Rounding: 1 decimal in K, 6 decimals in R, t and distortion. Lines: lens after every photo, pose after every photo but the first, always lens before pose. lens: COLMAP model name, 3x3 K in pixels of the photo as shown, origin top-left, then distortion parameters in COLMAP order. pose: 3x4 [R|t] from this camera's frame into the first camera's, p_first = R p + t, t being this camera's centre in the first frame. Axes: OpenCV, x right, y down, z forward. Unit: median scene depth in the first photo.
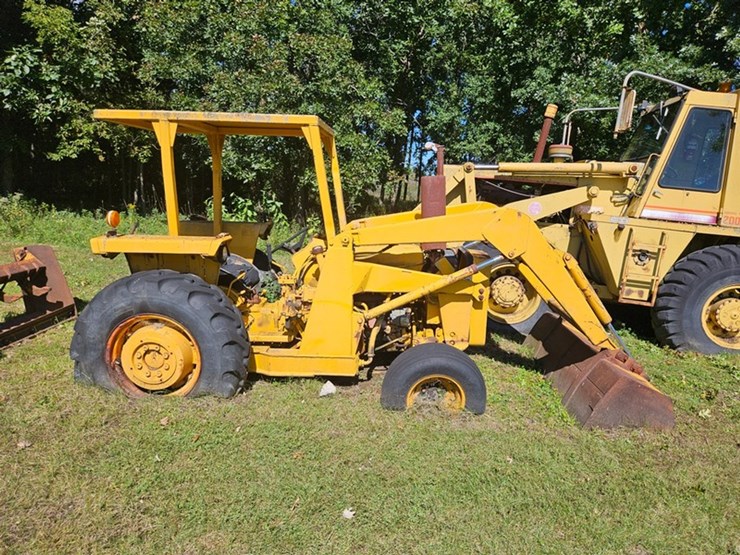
lens RADIAL K [[476.7, 0, 379.6], [0, 476.7, 300.8], [0, 0, 1]] dist [0.018193, -0.002125]
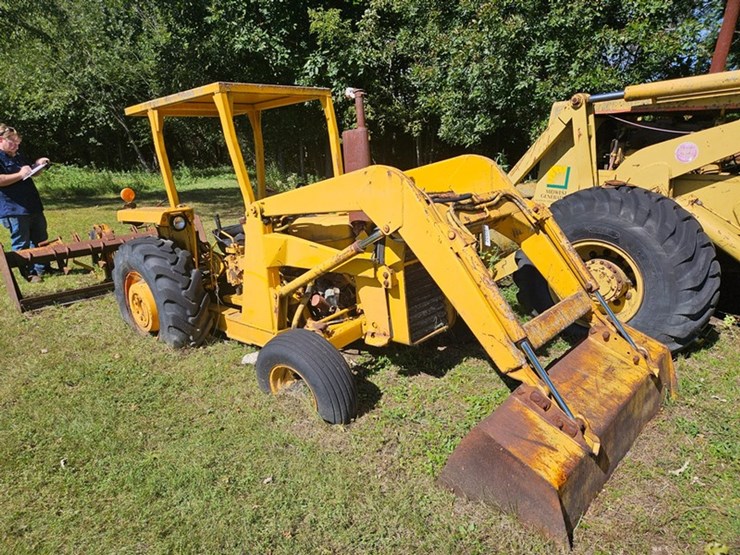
lens RADIAL K [[489.0, 0, 368.0], [0, 489.0, 295.8], [0, 0, 1]] dist [0.063176, -0.053488]
pose [[0.753646, 0.104317, -0.648950, 0.568615], [-0.071787, 0.994483, 0.076492, -0.035431], [0.653349, -0.011062, 0.756976, 0.300213]]
